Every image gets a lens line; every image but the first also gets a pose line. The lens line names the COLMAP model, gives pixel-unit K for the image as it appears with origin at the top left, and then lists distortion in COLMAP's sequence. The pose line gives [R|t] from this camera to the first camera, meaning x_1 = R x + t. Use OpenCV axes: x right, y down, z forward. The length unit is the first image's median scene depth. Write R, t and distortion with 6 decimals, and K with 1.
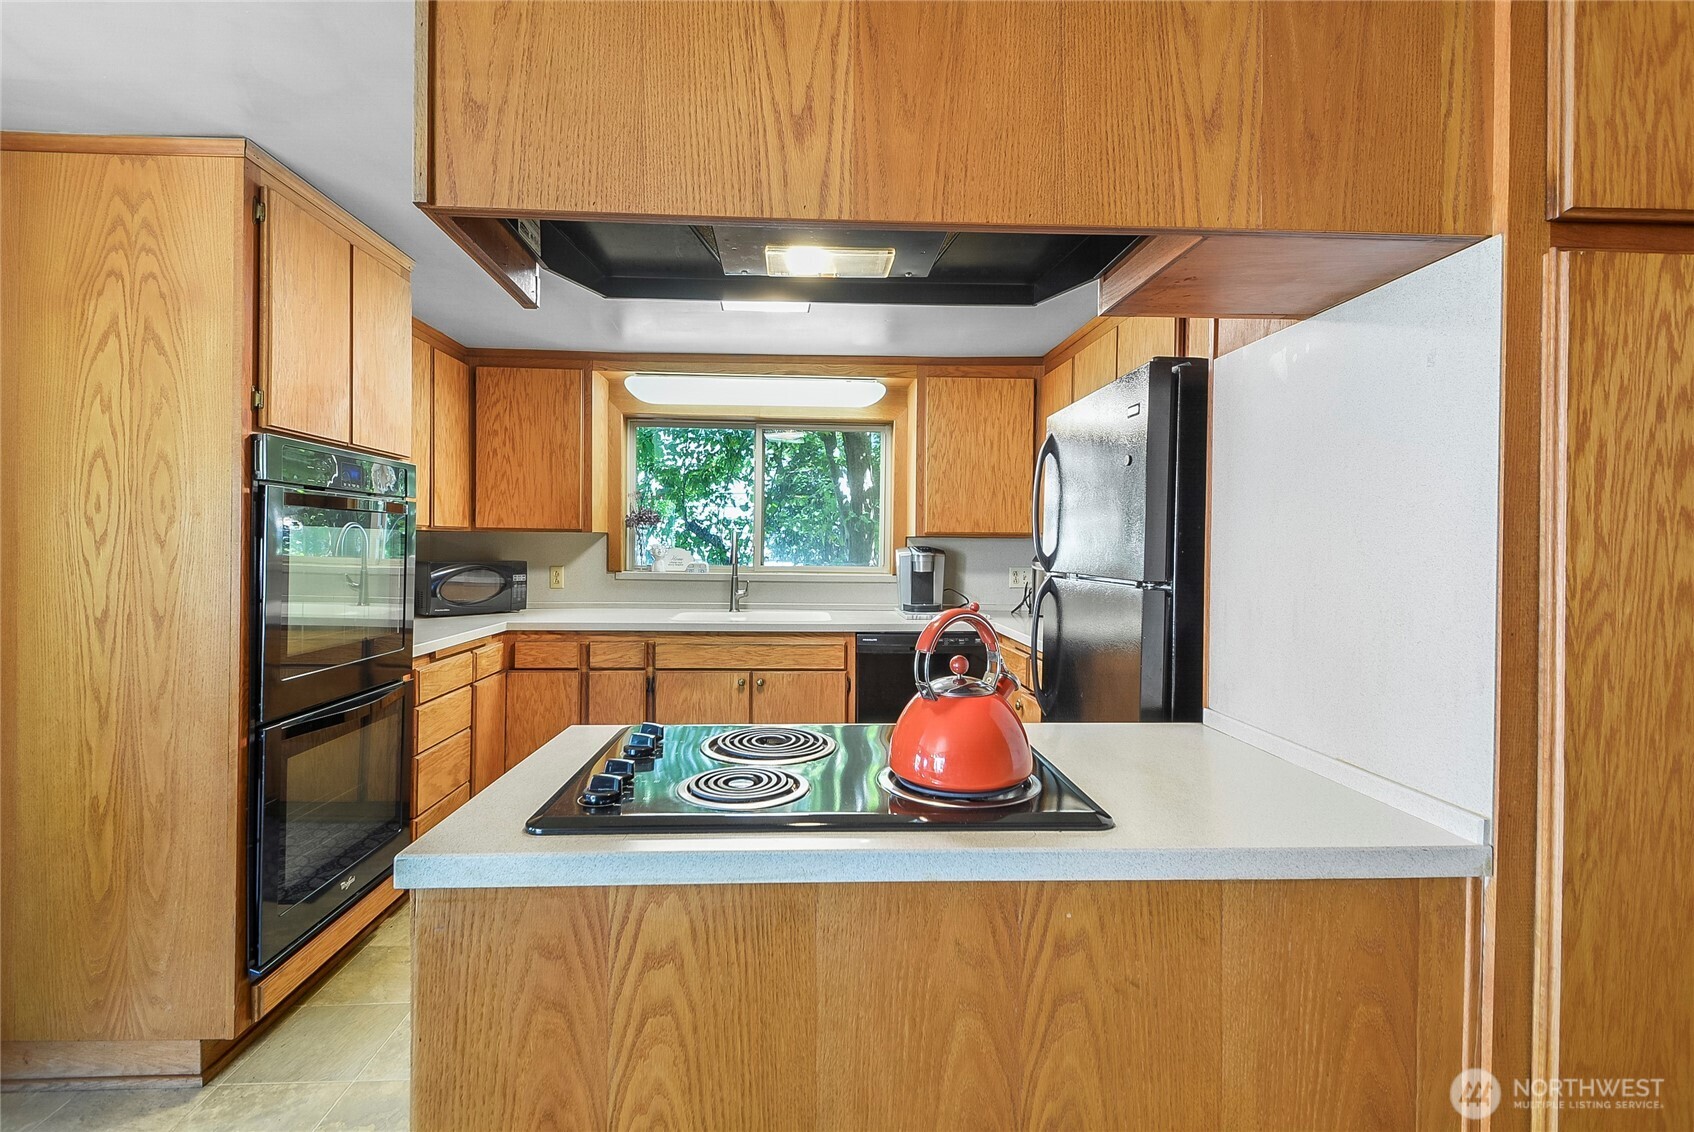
lens RADIAL K [[753.4, 0, 843.0], [0, 753.4, 561.5], [0, 0, 1]] dist [0.015377, -0.000029]
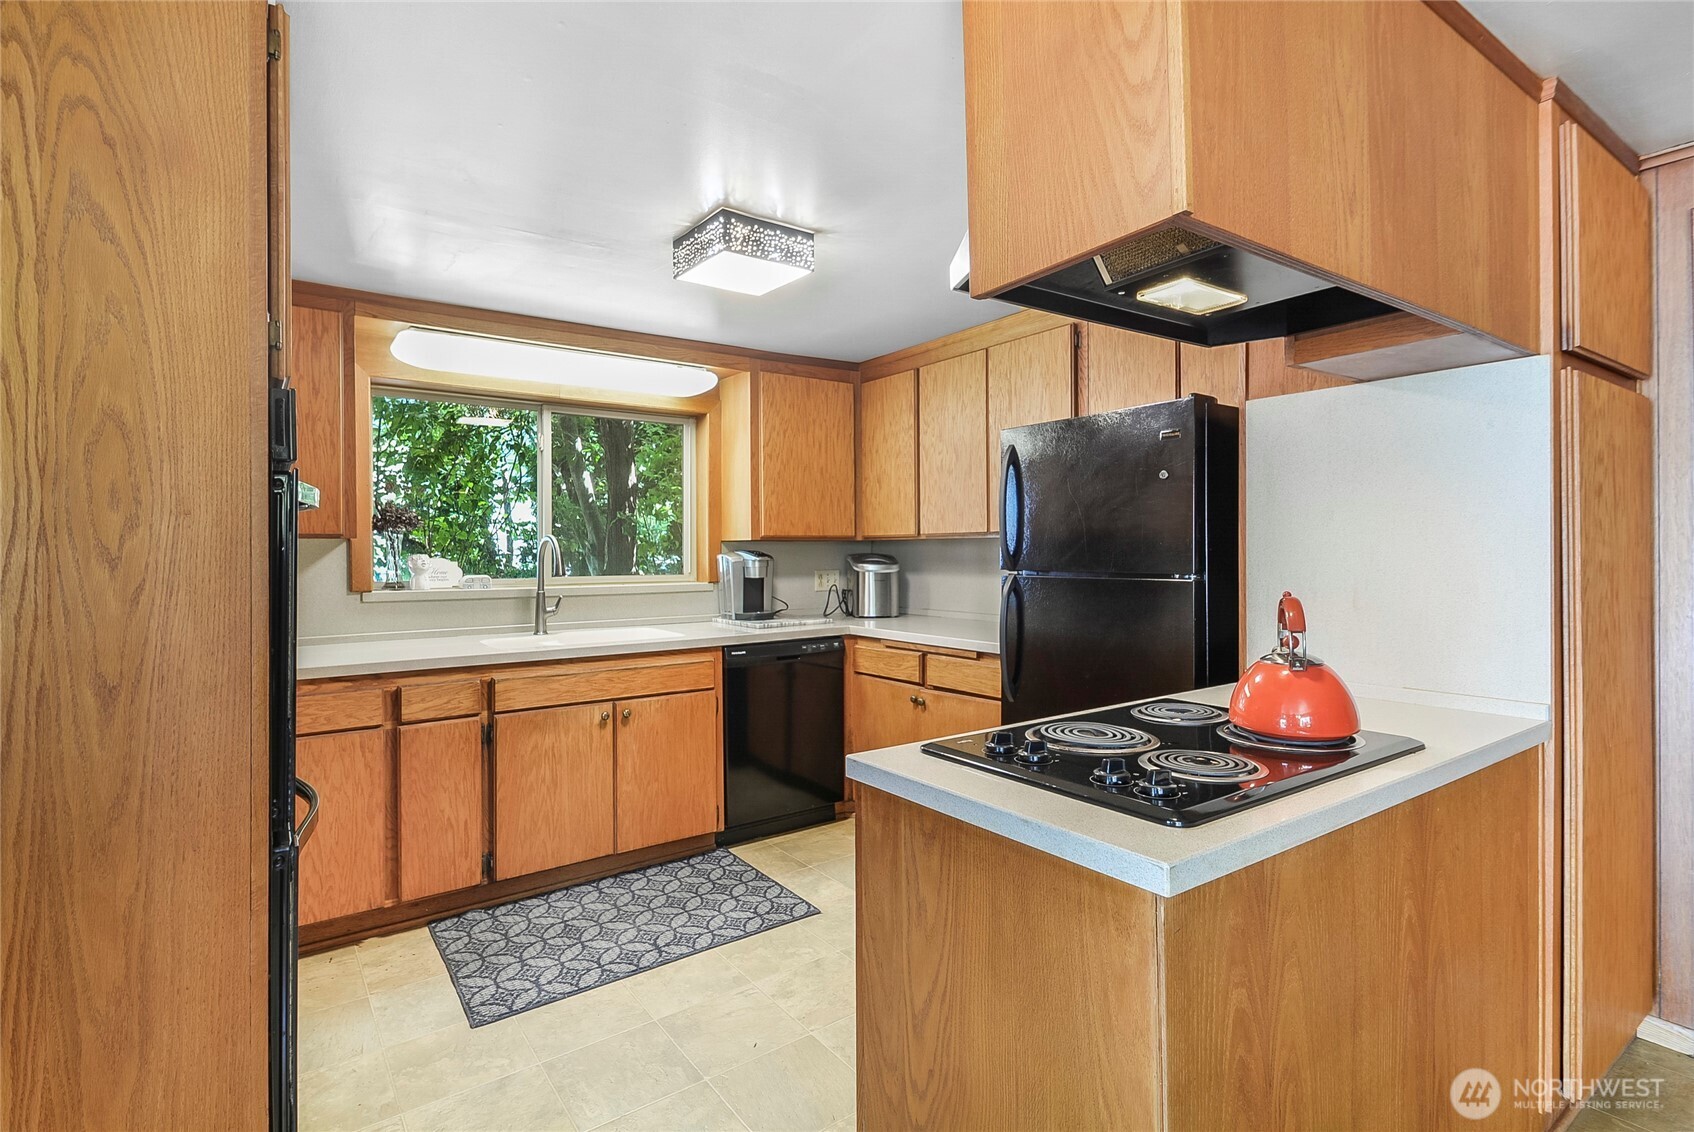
lens RADIAL K [[825.5, 0, 847.0], [0, 825.5, 566.0], [0, 0, 1]] dist [0.025238, -0.008036]
pose [[0.843500, -0.025746, 0.536512, -0.400613], [0.026413, 0.999630, 0.006445, -0.005263], [-0.536480, 0.008735, 0.843868, 0.079631]]
